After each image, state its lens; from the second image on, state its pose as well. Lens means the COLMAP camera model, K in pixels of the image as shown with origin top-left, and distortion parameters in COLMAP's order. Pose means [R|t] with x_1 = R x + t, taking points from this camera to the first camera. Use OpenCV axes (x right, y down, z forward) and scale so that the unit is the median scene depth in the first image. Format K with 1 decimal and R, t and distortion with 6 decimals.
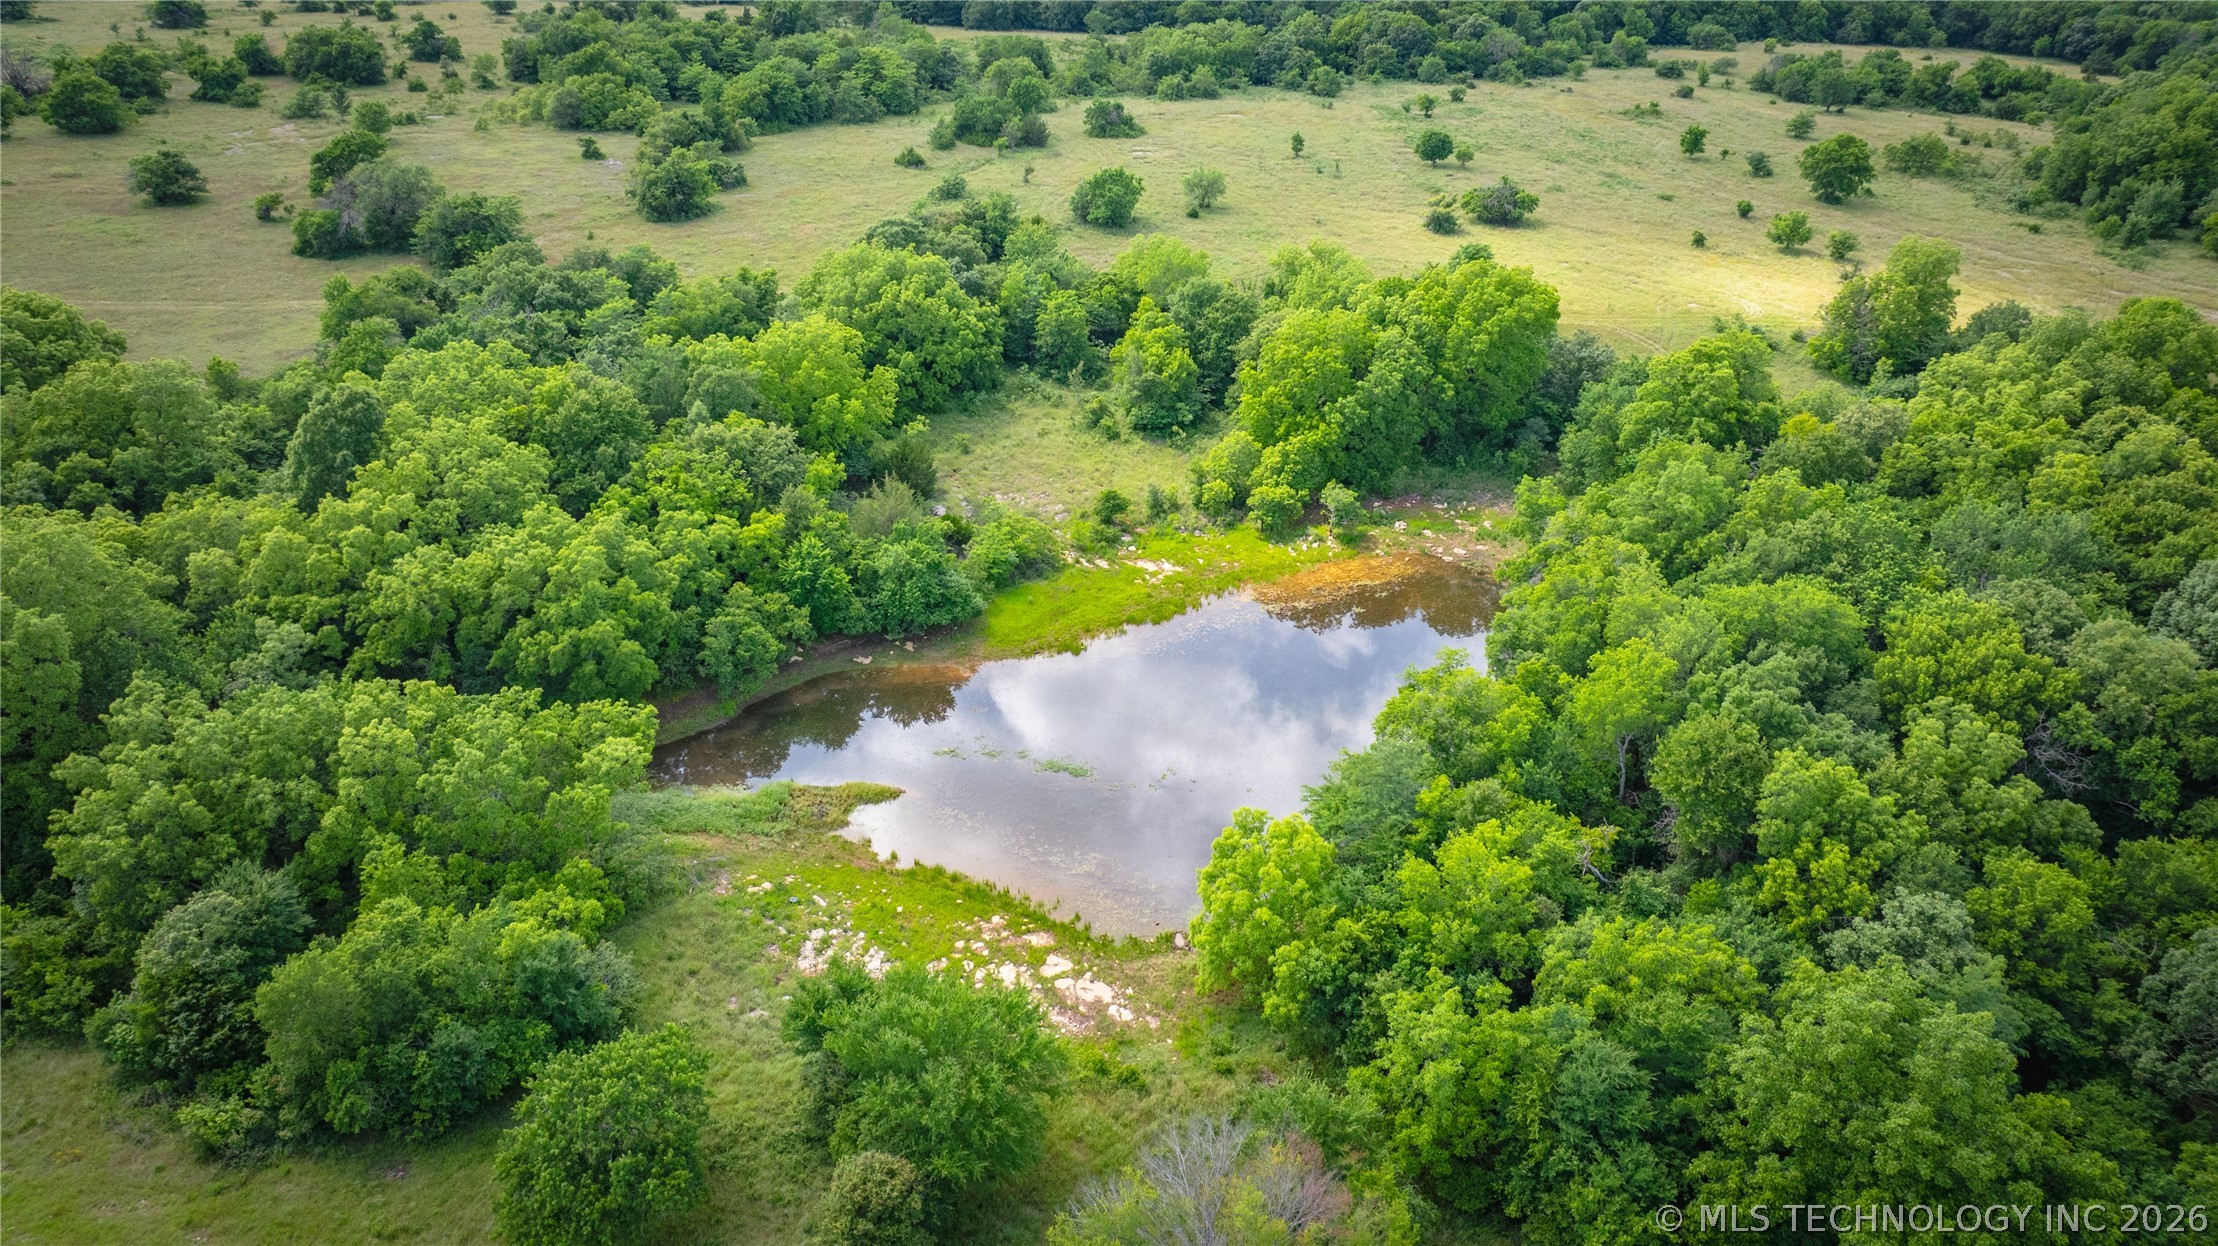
lens RADIAL K [[1659.5, 0, 1112.2], [0, 1659.5, 625.1], [0, 0, 1]] dist [-0.026838, 0.027417]
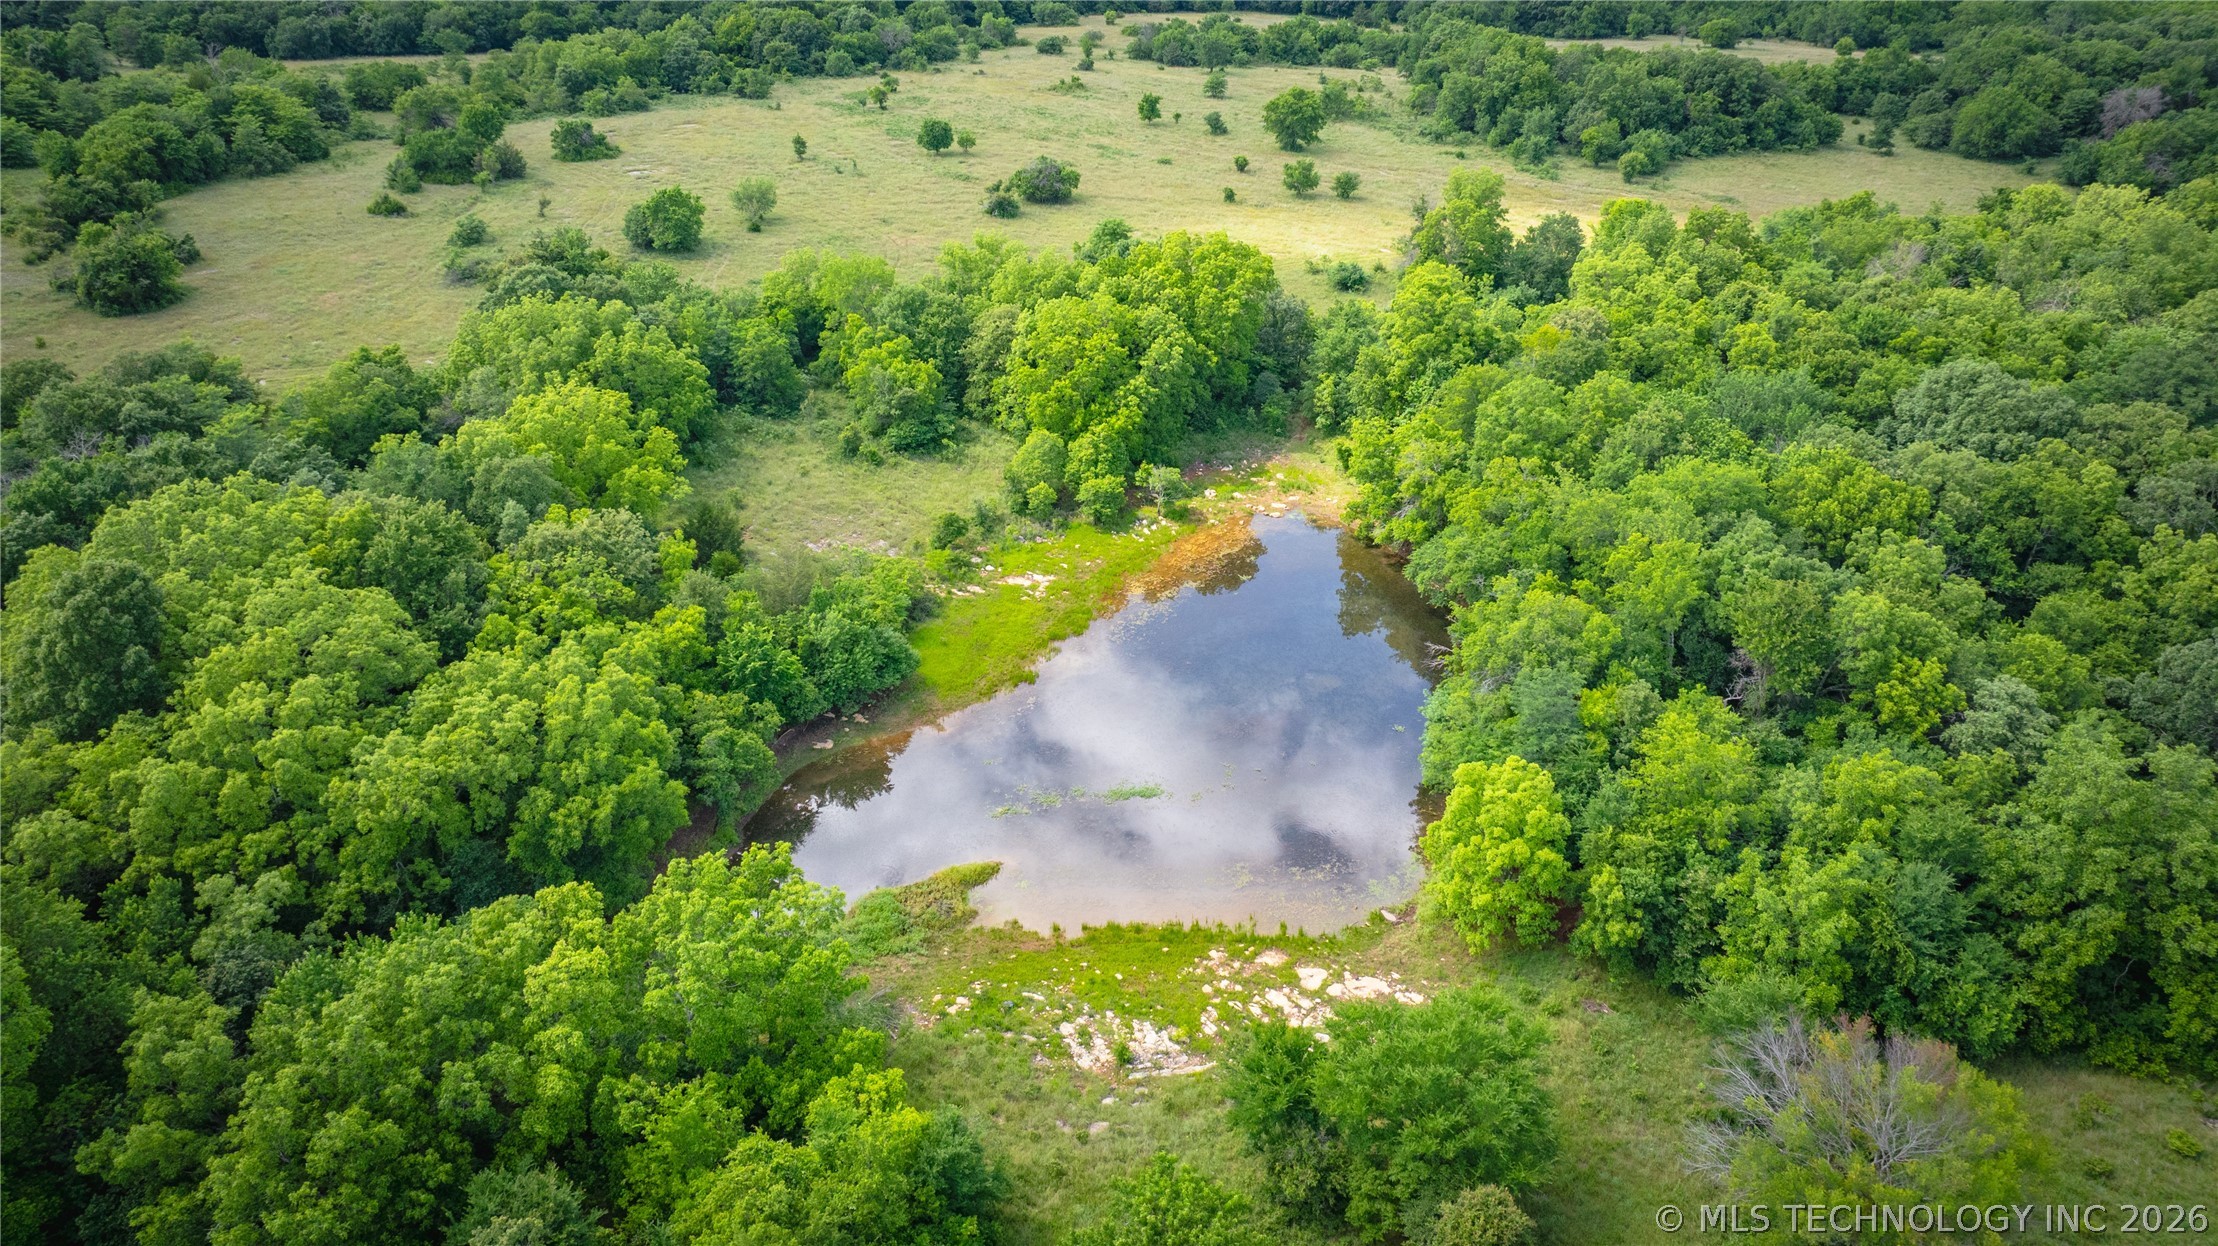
lens RADIAL K [[1659.5, 0, 1111.8], [0, 1659.5, 622.8], [0, 0, 1]] dist [-0.026838, 0.027417]
pose [[0.870927, -0.220357, 0.439237, -0.305889], [0.220676, 0.974009, 0.051082, -0.042473], [-0.439077, 0.052440, 0.896918, 0.101334]]
